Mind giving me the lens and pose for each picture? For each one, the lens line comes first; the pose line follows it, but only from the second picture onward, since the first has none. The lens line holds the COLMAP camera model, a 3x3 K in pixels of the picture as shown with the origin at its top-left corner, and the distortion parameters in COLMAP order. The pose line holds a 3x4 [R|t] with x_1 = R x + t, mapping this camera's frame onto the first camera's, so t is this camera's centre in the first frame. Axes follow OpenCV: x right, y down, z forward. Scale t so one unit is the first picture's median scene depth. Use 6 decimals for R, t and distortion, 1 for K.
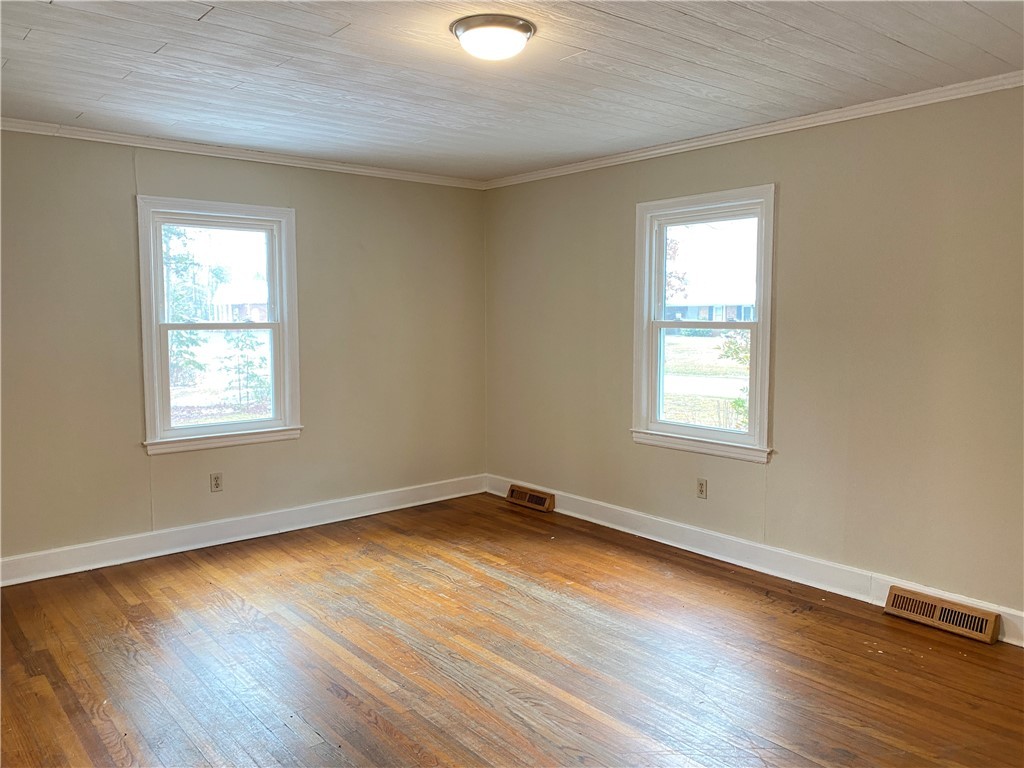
lens RADIAL K [[783.9, 0, 512.0], [0, 783.9, 384.0], [0, 0, 1]] dist [-0.005293, -0.001334]
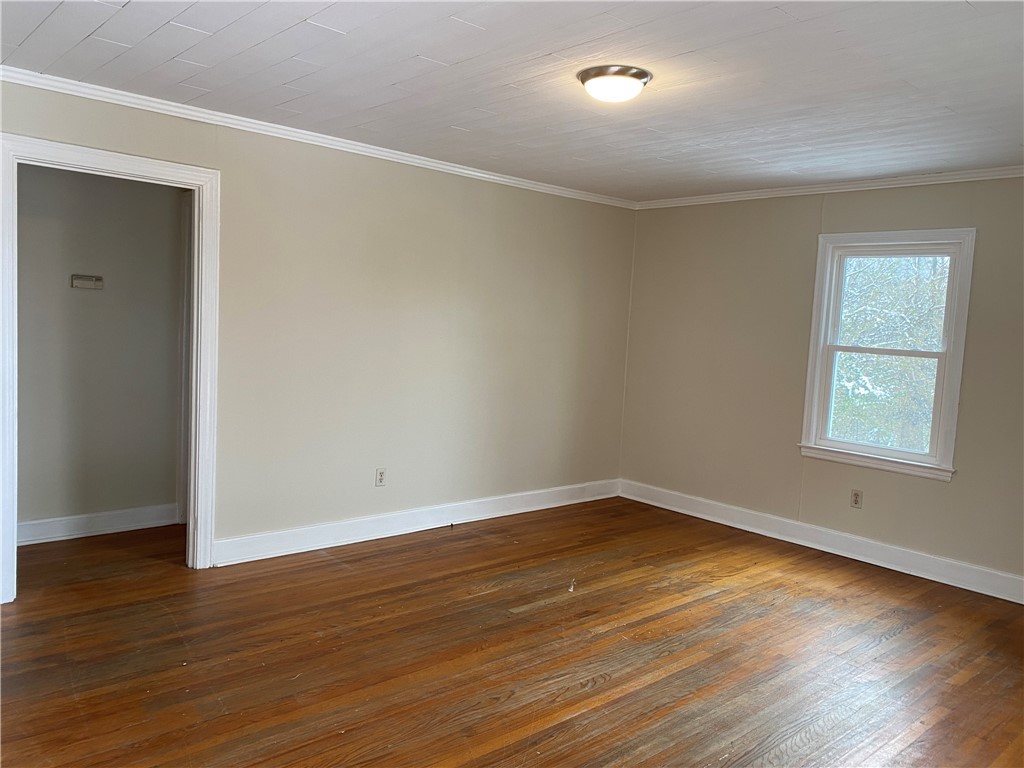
lens RADIAL K [[789.2, 0, 514.8], [0, 789.2, 388.4], [0, 0, 1]] dist [0.033658, 0.001980]
pose [[0.032920, 0.096244, -0.994813, 0.650431], [-0.148551, 0.984768, 0.090356, -0.047970], [0.988357, 0.144806, 0.046716, 0.478849]]
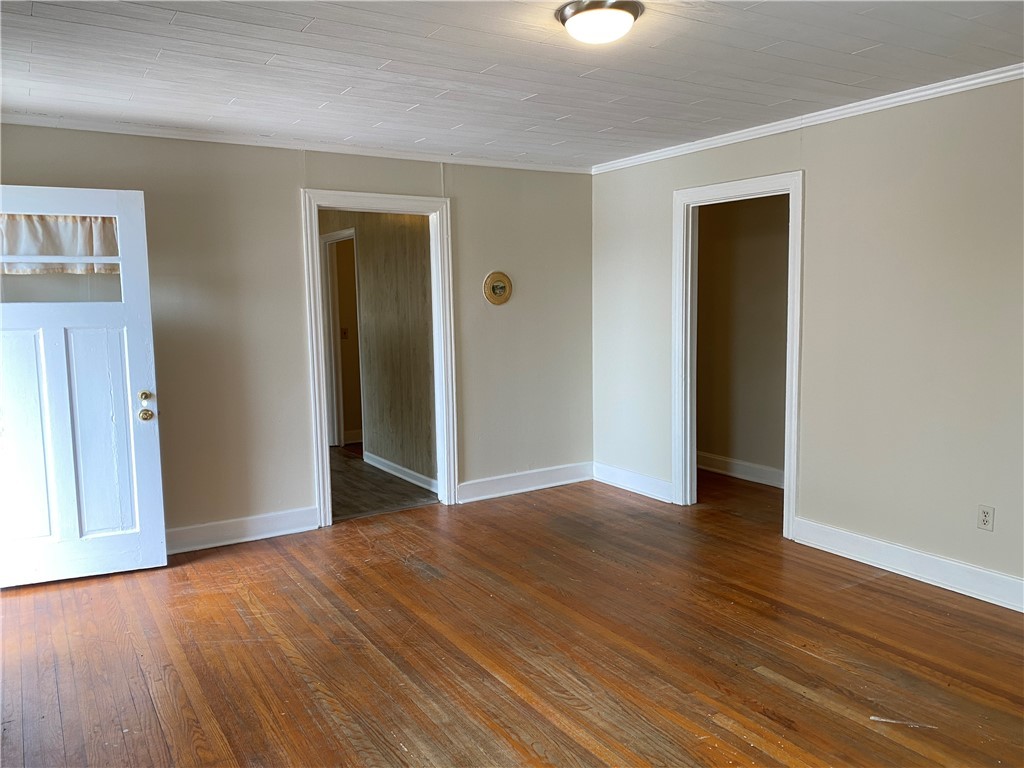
lens RADIAL K [[789.2, 0, 514.8], [0, 789.2, 388.4], [0, 0, 1]] dist [0.033658, 0.001980]
pose [[-0.990236, 0.002446, 0.139378, -0.030789], [0.032532, 0.976293, 0.213995, -0.115502], [-0.135550, 0.216440, -0.966840, 1.150149]]
